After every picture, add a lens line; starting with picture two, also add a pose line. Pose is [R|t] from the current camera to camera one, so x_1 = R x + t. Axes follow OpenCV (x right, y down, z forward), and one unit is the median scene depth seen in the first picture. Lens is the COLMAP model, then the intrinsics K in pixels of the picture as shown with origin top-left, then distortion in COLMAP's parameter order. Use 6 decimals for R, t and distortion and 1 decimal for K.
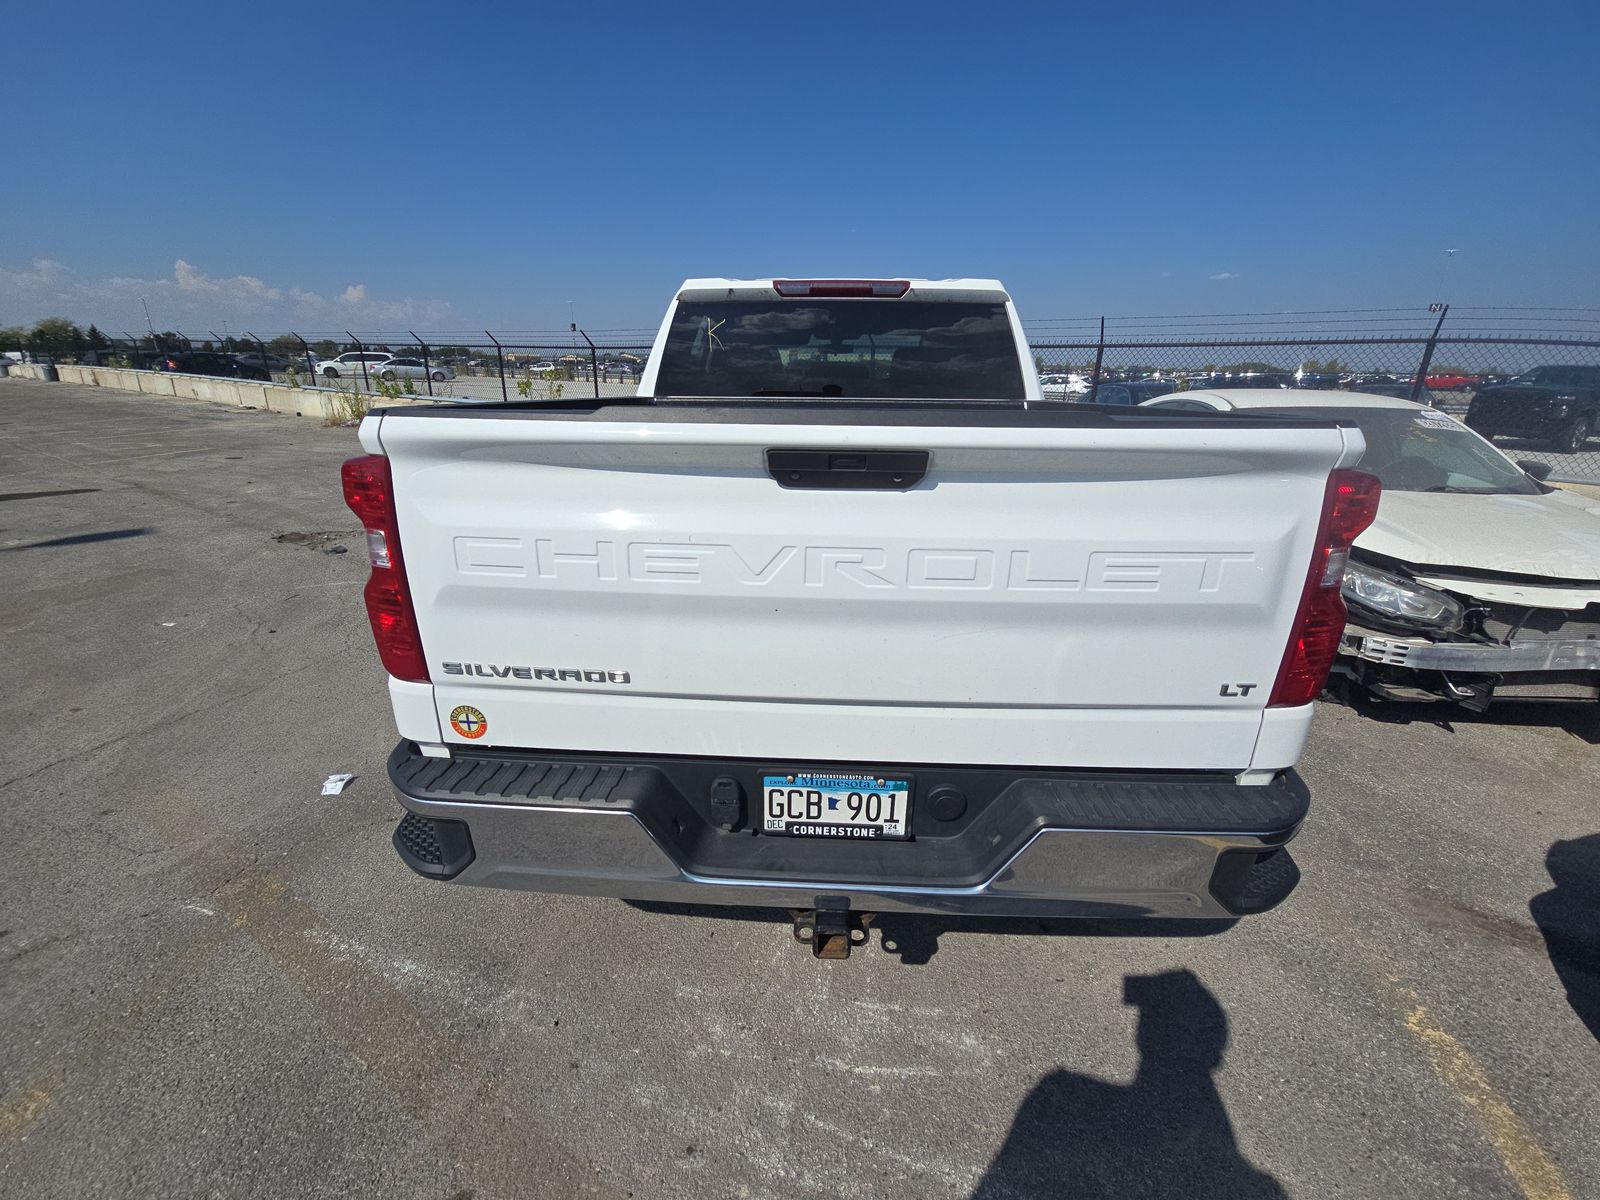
lens RADIAL K [[636.0, 0, 800.0], [0, 636.0, 600.0], [0, 0, 1]] dist [0.011275, -0.012008]
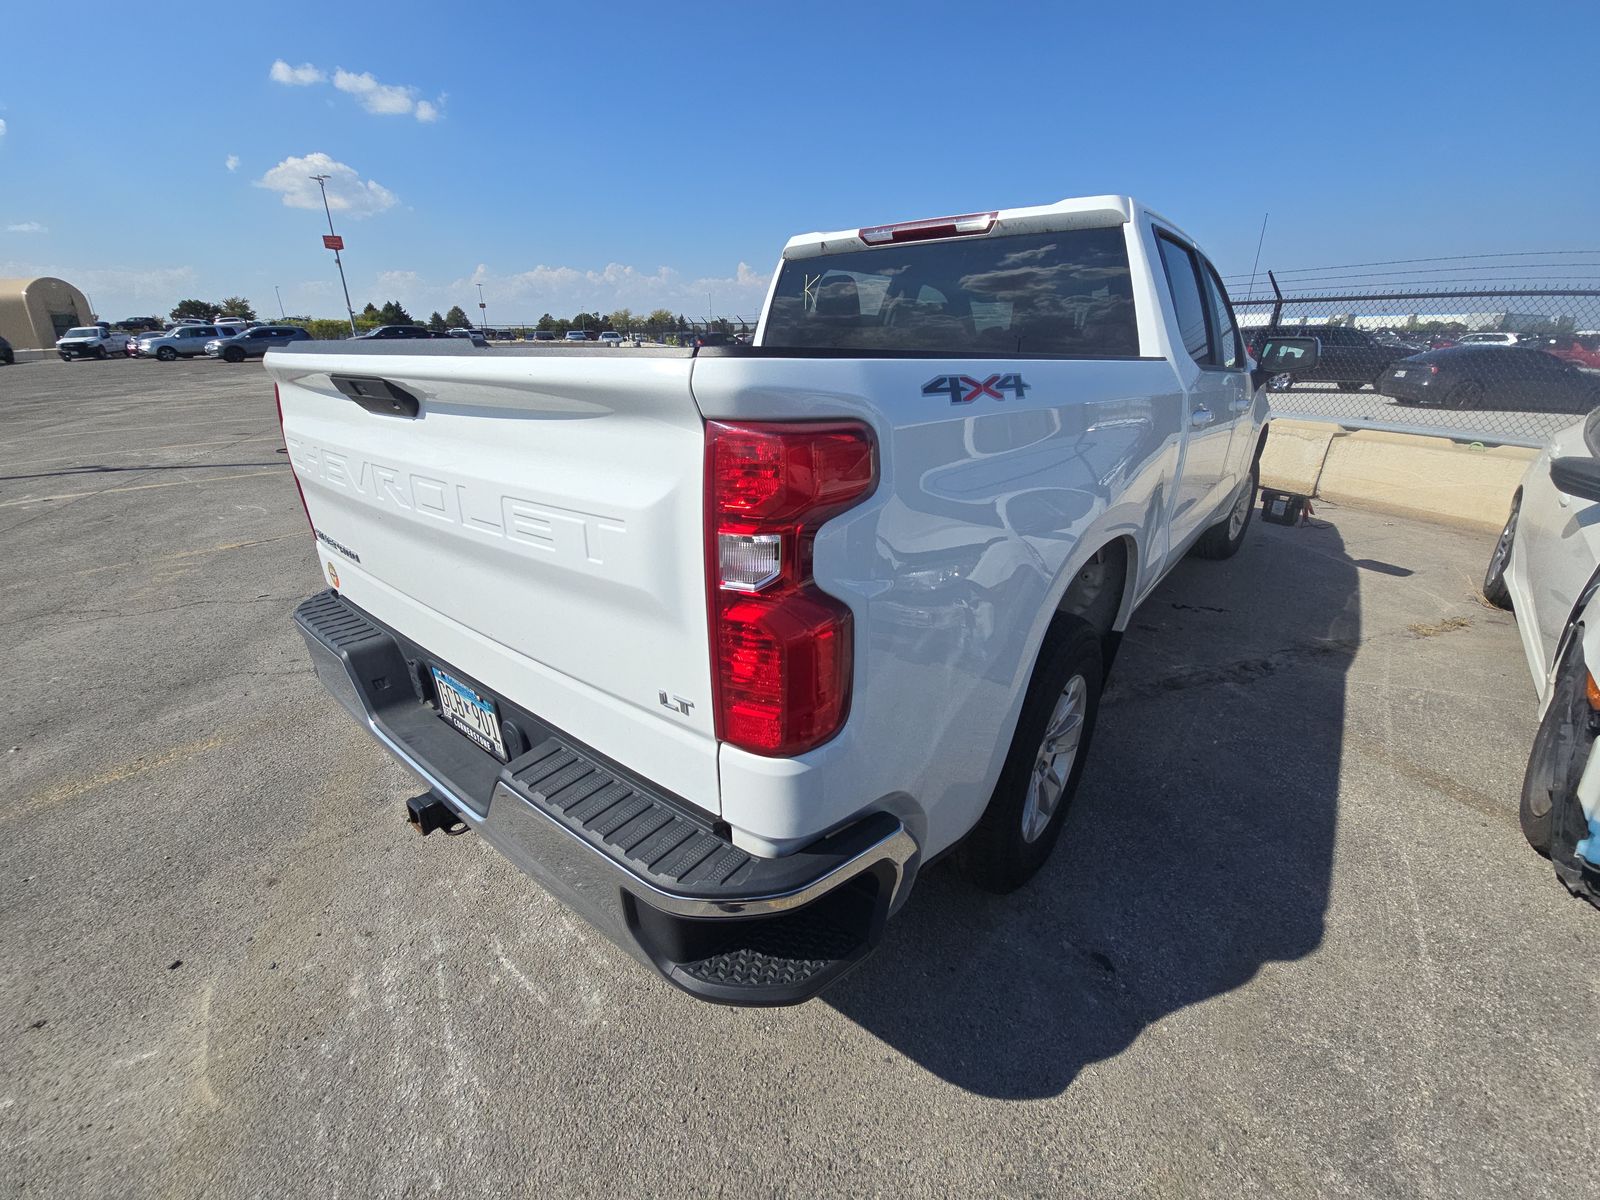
lens RADIAL K [[636.0, 0, 800.0], [0, 636.0, 600.0], [0, 0, 1]] dist [0.011275, -0.012008]
pose [[0.813779, 0.204753, -0.543912, 1.066262], [-0.185051, 0.978463, 0.091471, -0.073120], [0.550927, 0.026214, 0.834142, 0.377457]]
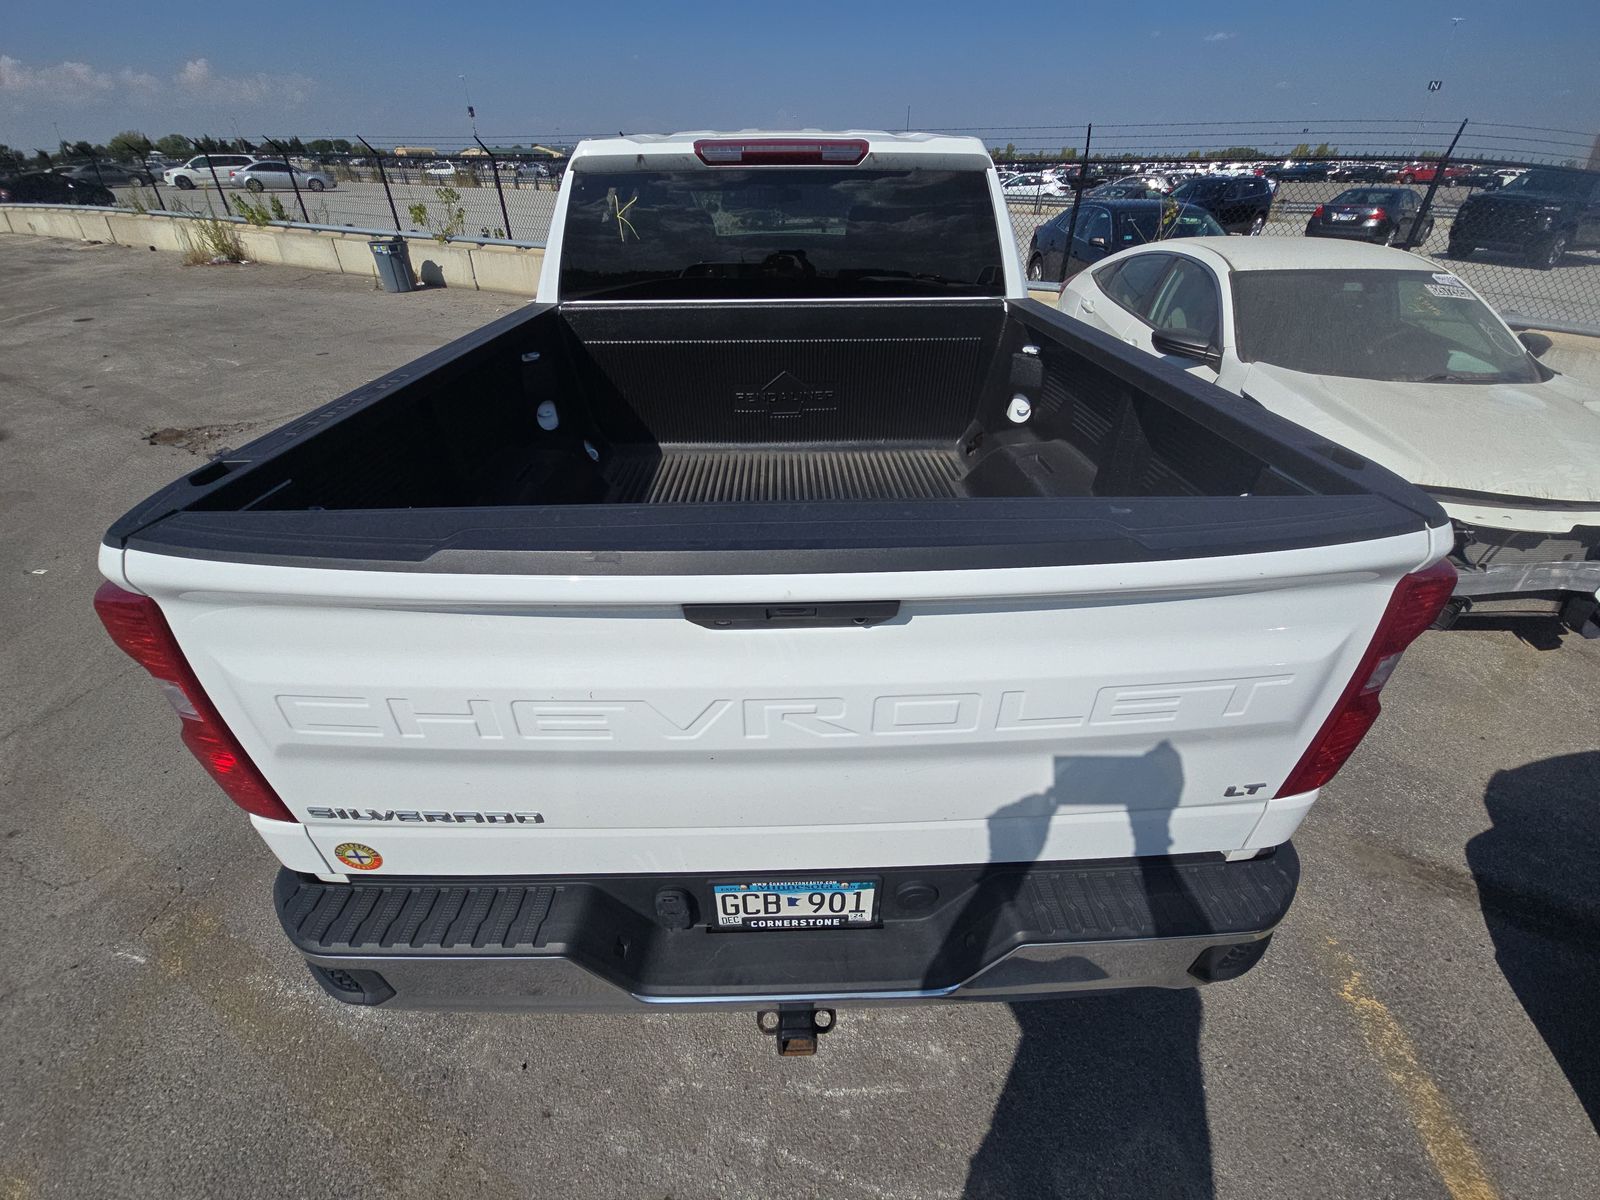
lens RADIAL K [[637.3, 0, 800.0], [0, 637.3, 600.0], [0, 0, 1]] dist [0.014304, -0.011919]
pose [[0.997148, -0.052075, 0.054635, 0.033583], [0.037053, 0.968374, 0.246737, -0.313795], [-0.065756, -0.244009, 0.967541, 0.216754]]
